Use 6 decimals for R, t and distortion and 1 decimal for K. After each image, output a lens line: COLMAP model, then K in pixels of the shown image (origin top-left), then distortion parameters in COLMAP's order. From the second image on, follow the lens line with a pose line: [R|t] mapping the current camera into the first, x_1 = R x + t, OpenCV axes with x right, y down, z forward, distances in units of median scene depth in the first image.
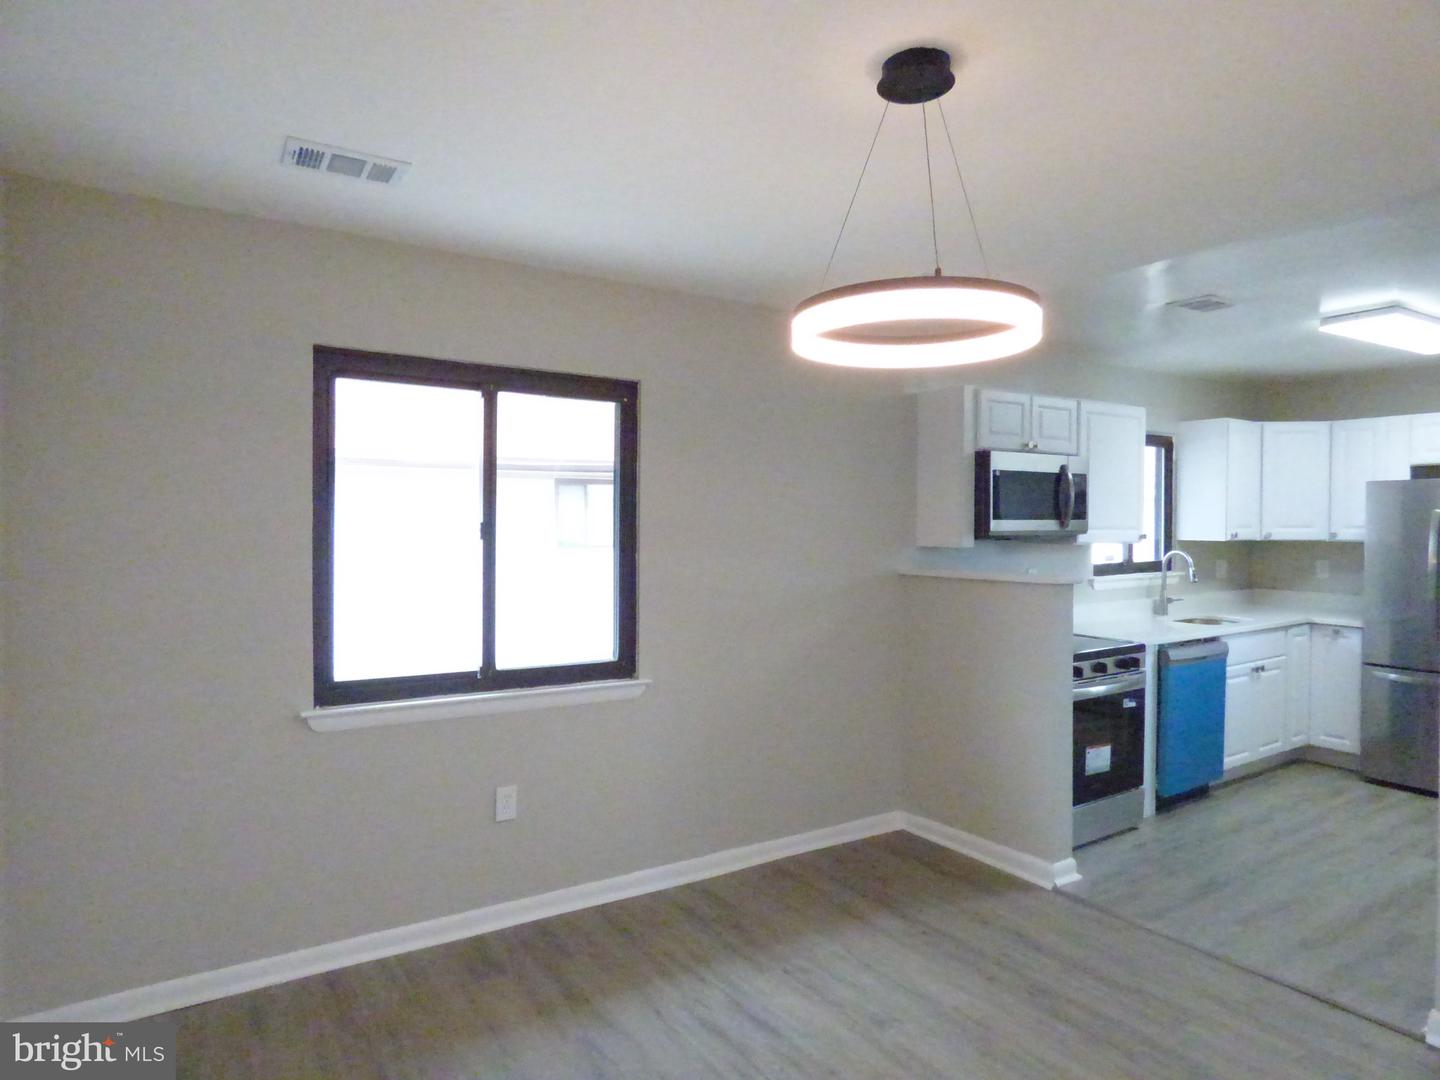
lens RADIAL K [[862.5, 0, 722.5], [0, 862.5, 537.6], [0, 0, 1]] dist [-0.010976, -0.001383]
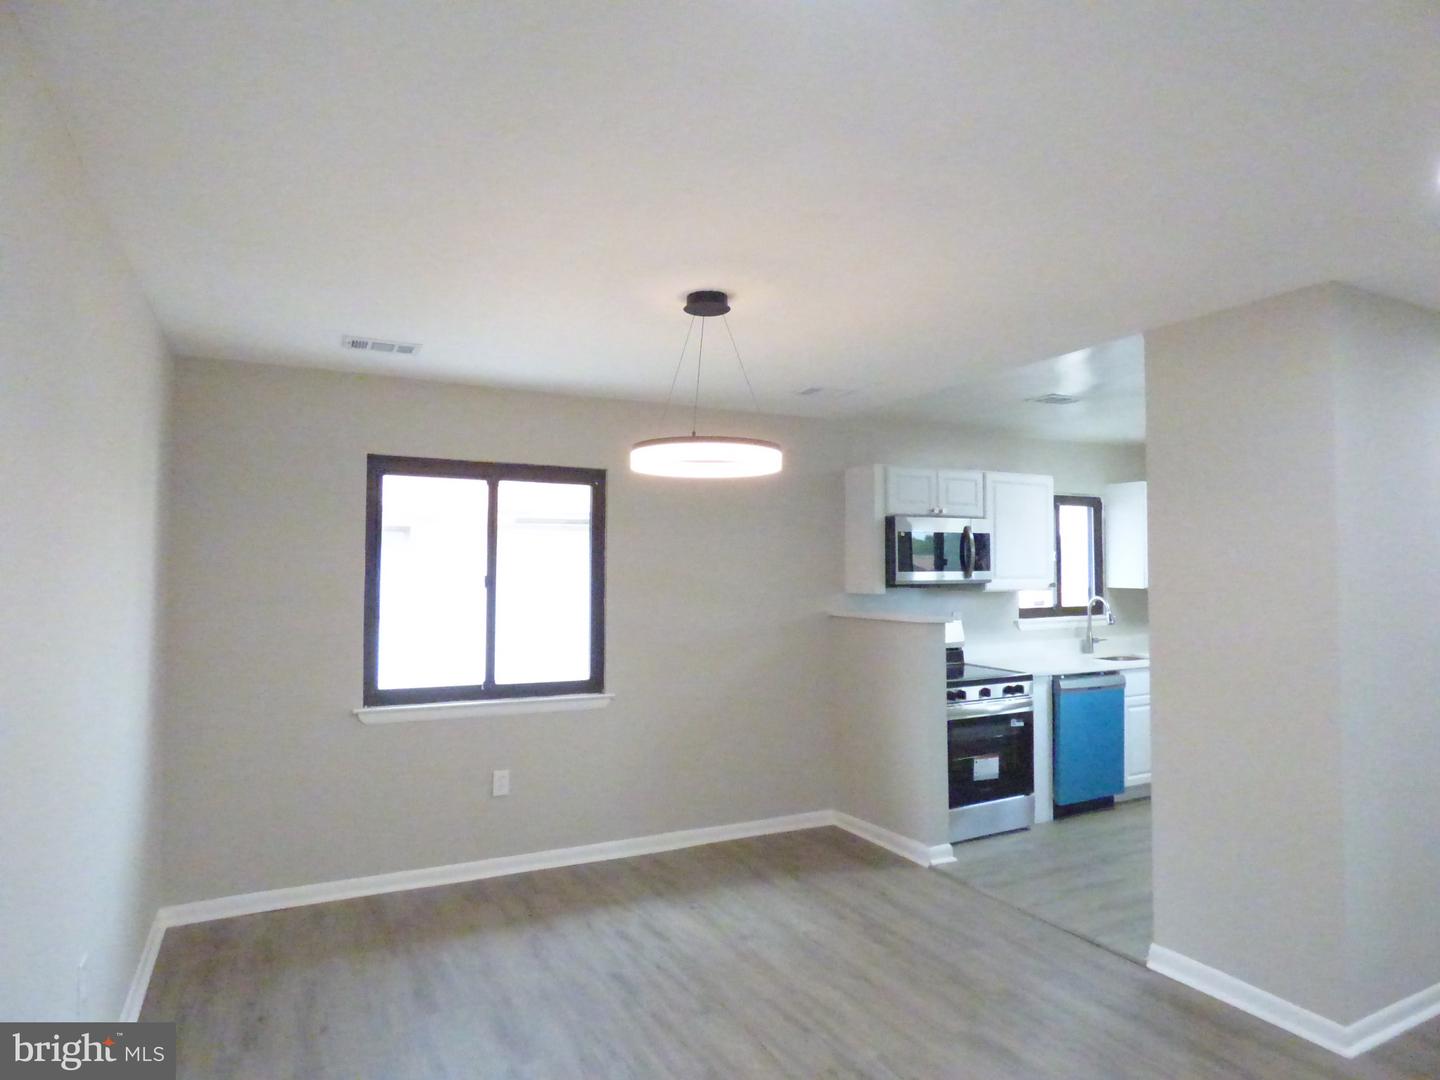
lens RADIAL K [[859.9, 0, 720.0], [0, 859.9, 540.0], [0, 0, 1]] dist [-0.005533, -0.002190]
pose [[0.995039, -0.005532, -0.099328, 0.202301], [0.000568, 0.998753, -0.049928, -0.005397], [0.099480, 0.049624, 0.993801, -0.292021]]
